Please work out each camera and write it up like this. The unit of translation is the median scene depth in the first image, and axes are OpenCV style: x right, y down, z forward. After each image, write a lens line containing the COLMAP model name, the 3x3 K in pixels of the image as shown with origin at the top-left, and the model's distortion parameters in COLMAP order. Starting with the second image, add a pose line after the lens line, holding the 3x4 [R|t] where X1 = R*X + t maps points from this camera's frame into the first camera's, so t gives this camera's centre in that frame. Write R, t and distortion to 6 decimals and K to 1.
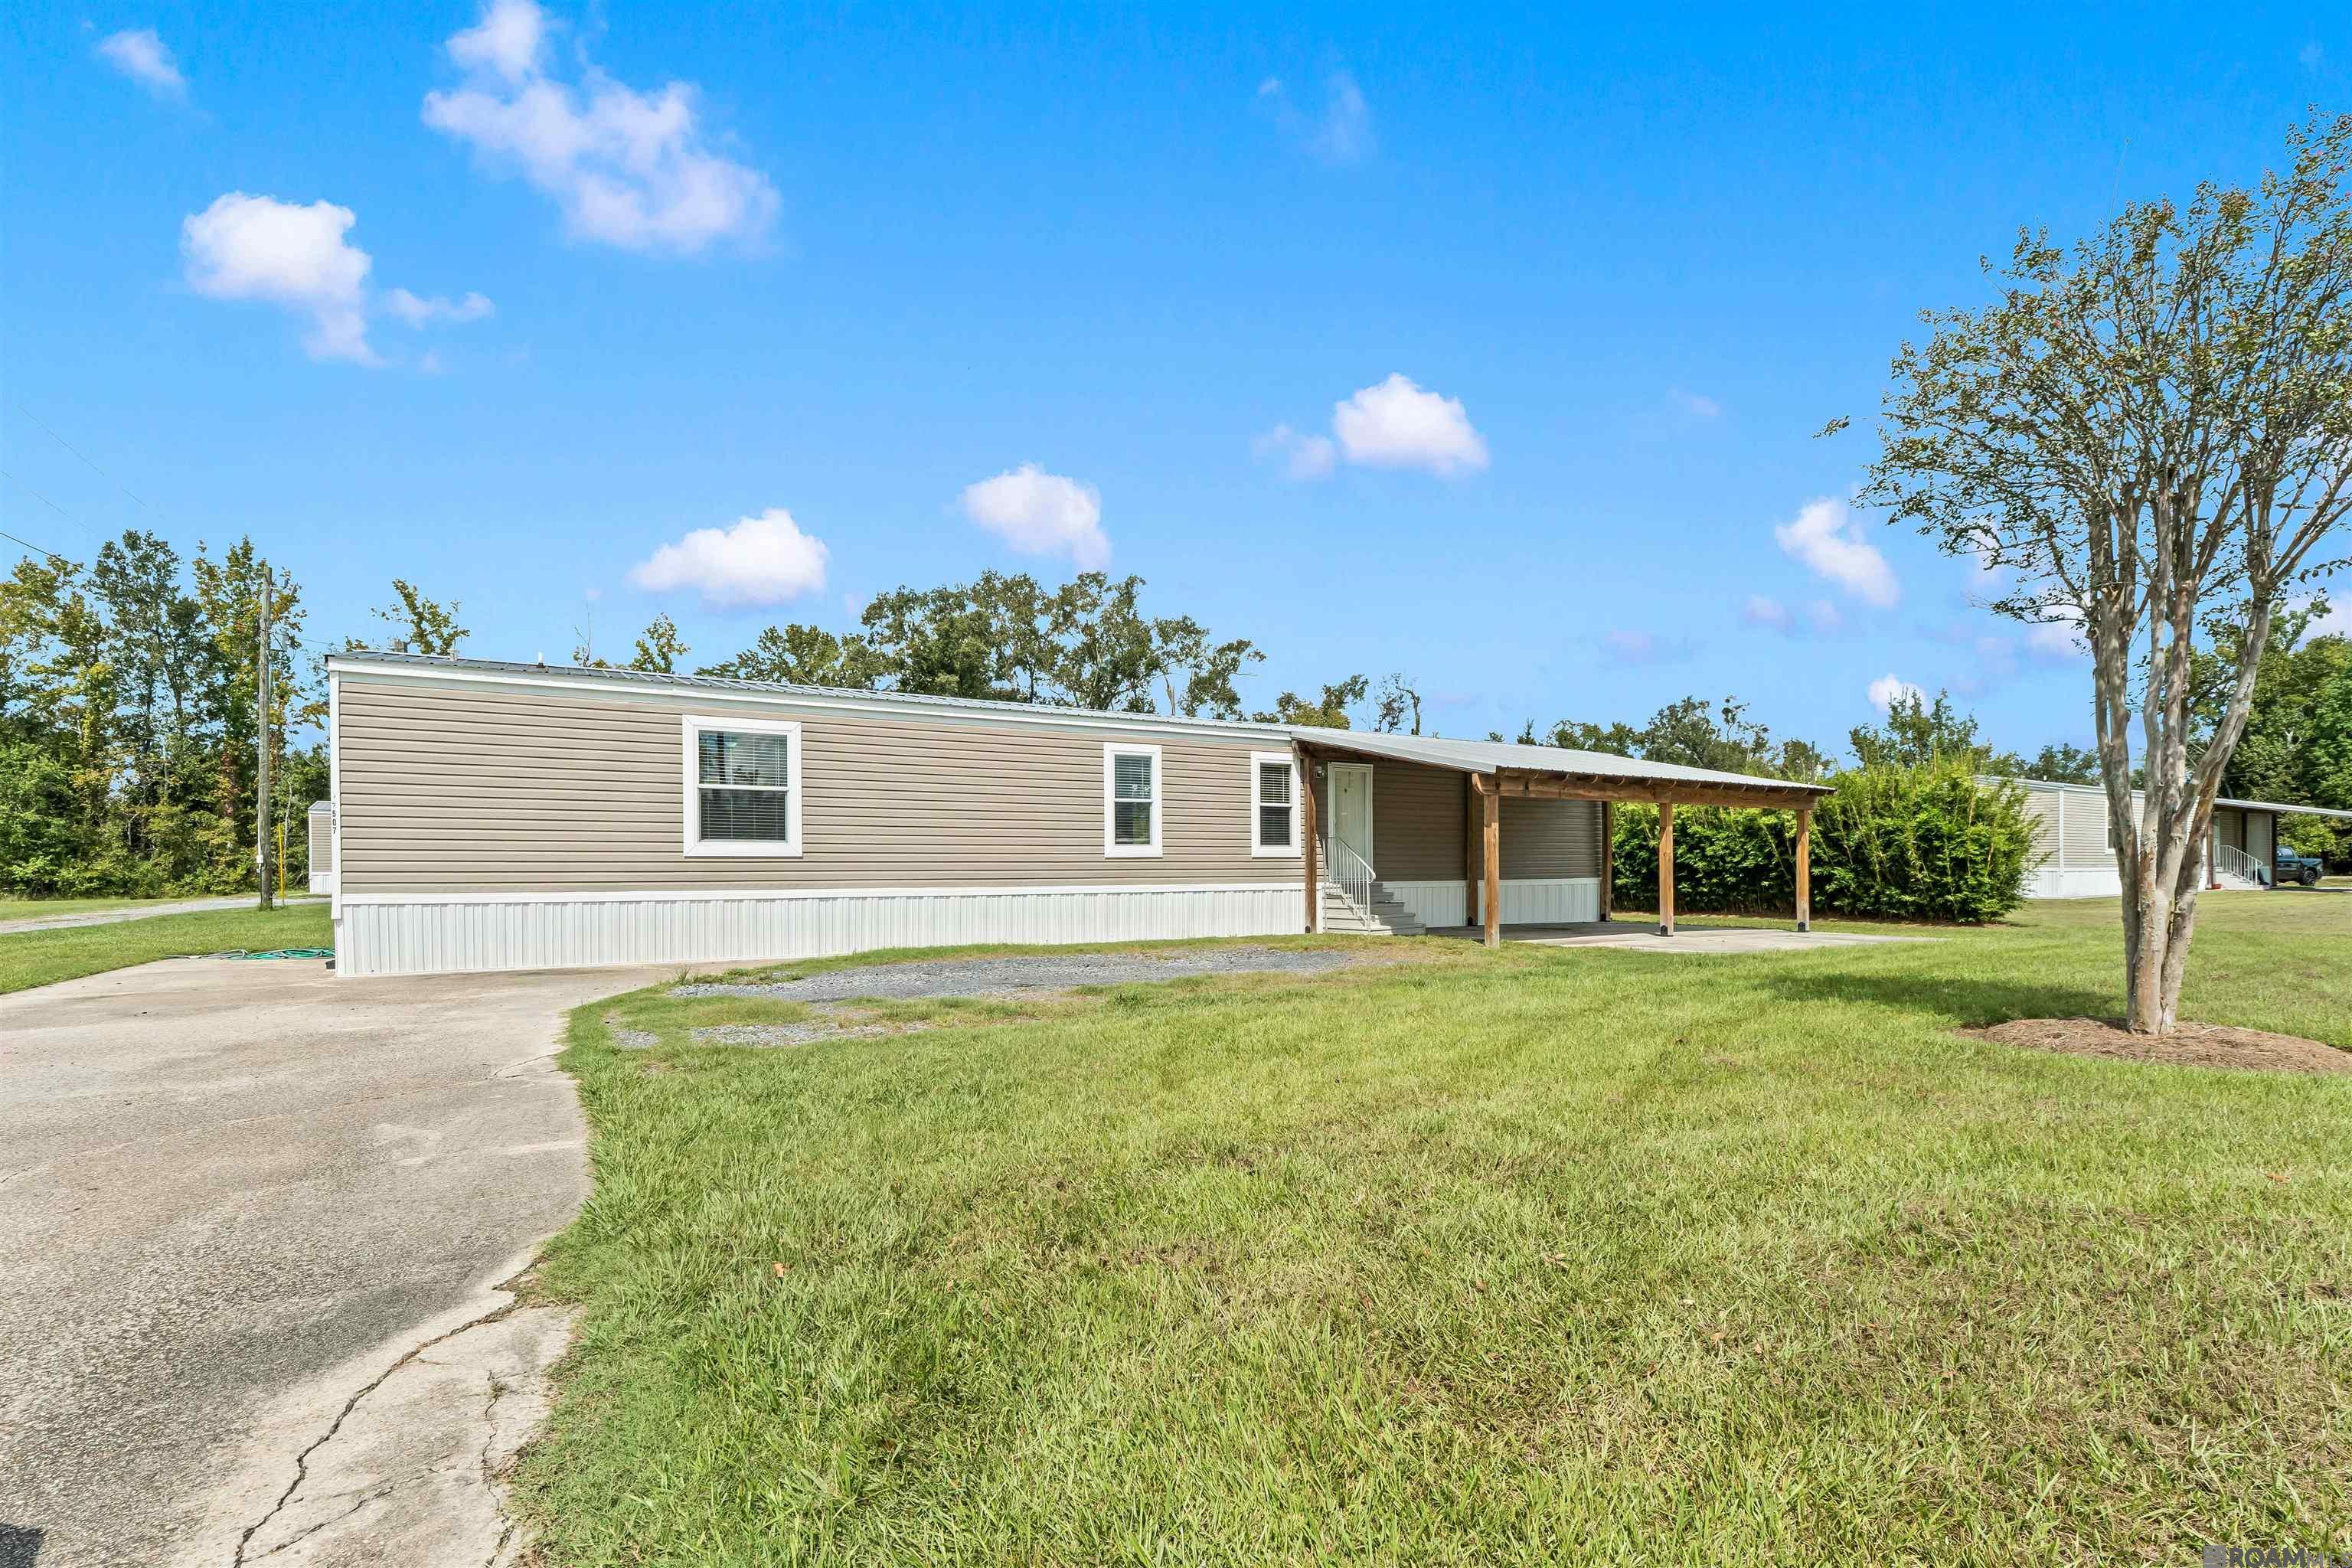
lens RADIAL K [[1134.8, 0, 1176.8], [0, 1134.8, 864.5], [0, 0, 1]] dist [0.001371, -0.000065]
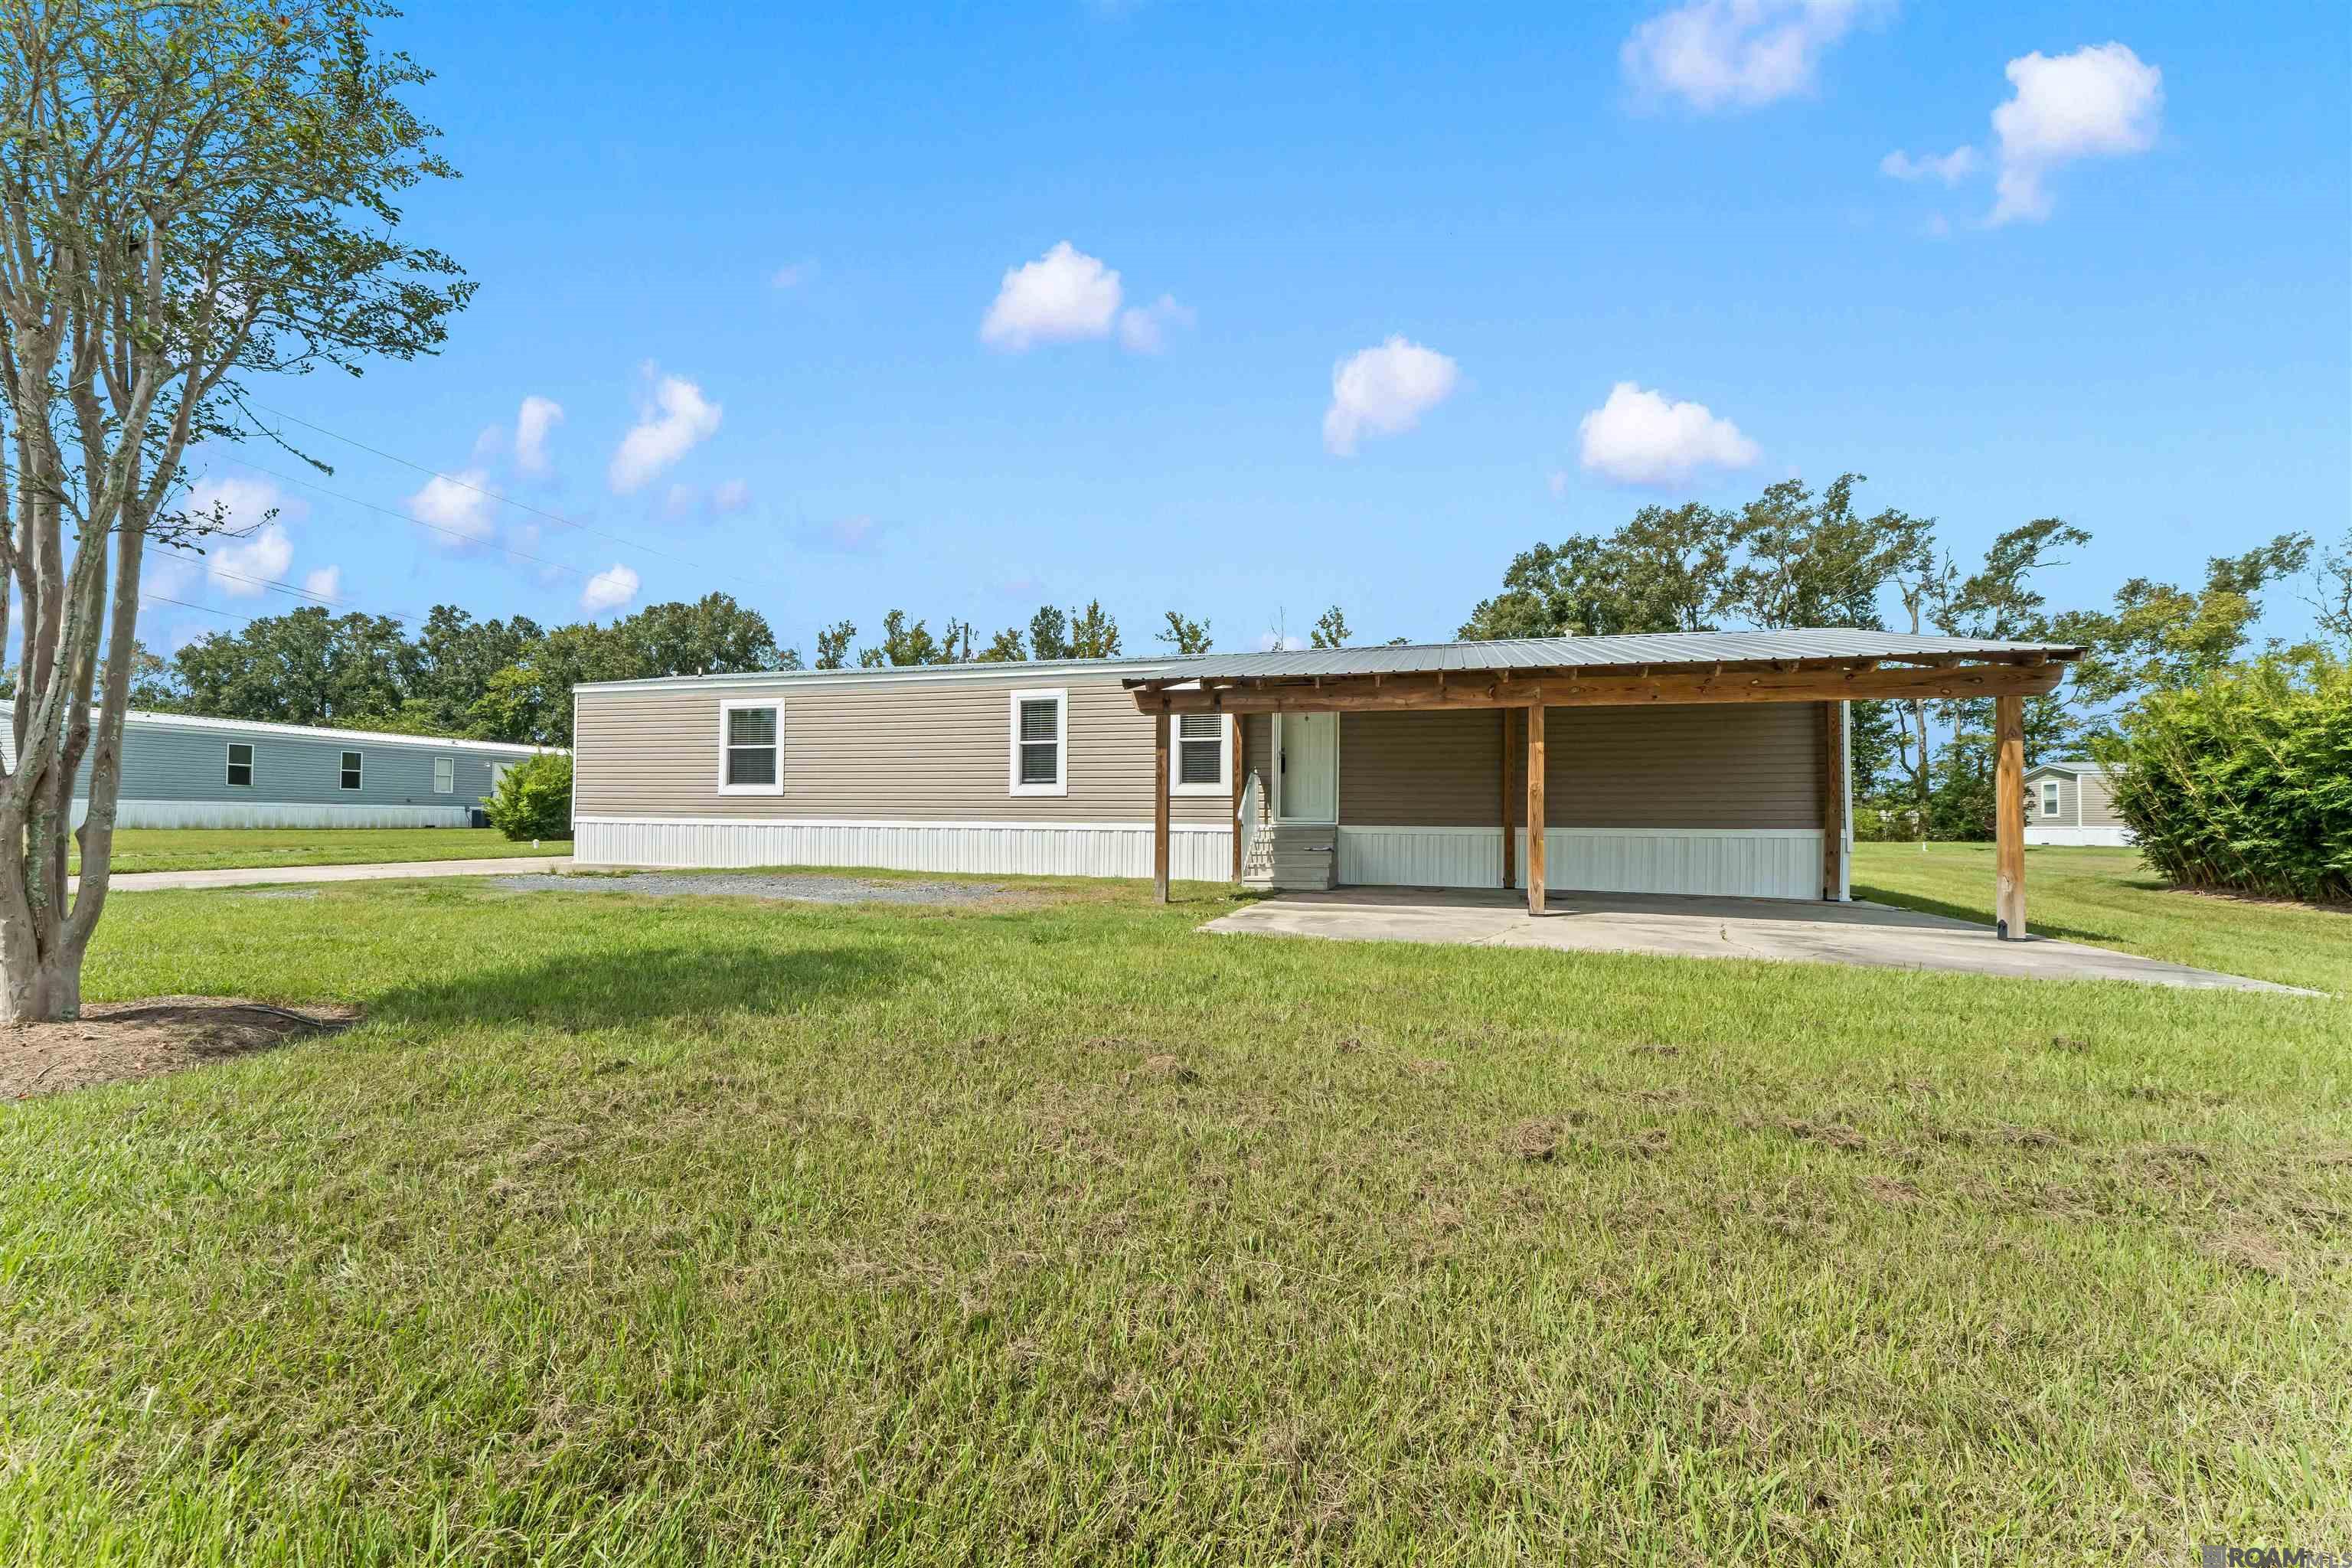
lens RADIAL K [[963.7, 0, 1170.2], [0, 963.7, 827.3], [0, 0, 1]] dist [0.002284, 0.000003]
pose [[0.645641, 0.022824, -0.763300, 0.639851], [-0.008747, 0.999709, 0.022495, 0.001334], [0.763591, -0.007847, 0.645653, 0.445399]]
